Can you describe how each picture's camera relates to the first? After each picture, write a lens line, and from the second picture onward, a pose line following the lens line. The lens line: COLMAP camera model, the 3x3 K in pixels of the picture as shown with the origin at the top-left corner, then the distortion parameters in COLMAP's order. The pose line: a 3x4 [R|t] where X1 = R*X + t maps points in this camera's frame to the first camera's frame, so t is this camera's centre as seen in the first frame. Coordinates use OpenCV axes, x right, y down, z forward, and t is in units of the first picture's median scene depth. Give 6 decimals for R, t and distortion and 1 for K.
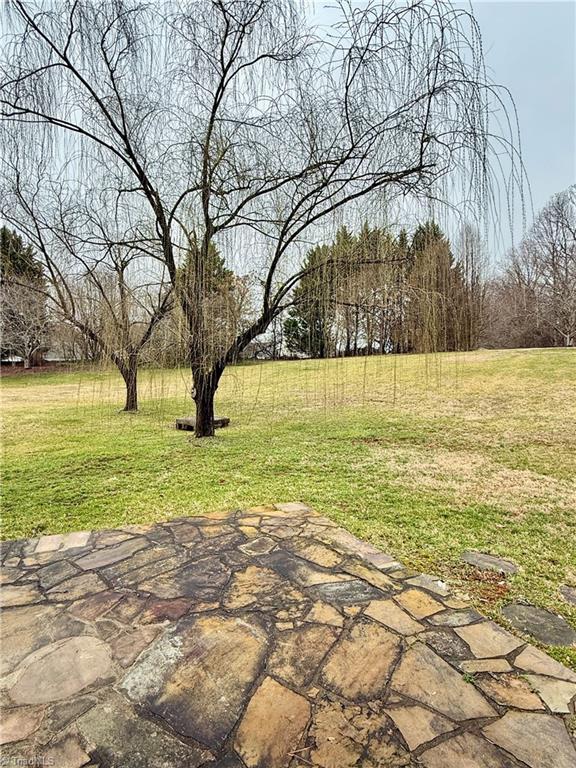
lens RADIAL K [[414.4, 0, 288.9], [0, 414.4, 387.6], [0, 0, 1]] dist [-0.003814, 0.000535]
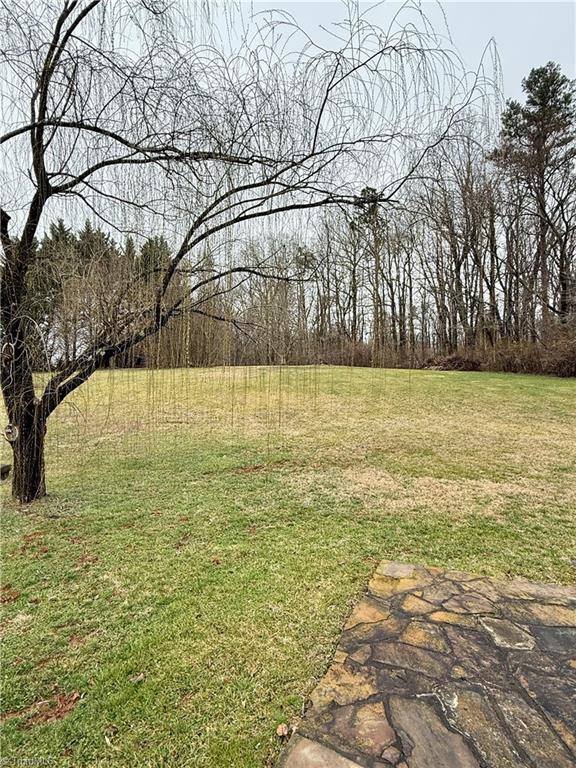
lens RADIAL K [[414.4, 0, 288.3], [0, 414.4, 379.3], [0, 0, 1]] dist [-0.003814, 0.000535]
pose [[0.753399, -0.001170, 0.657562, -0.788774], [0.034619, 0.998682, -0.037888, -0.071689], [-0.656651, 0.051309, 0.752447, 0.577563]]
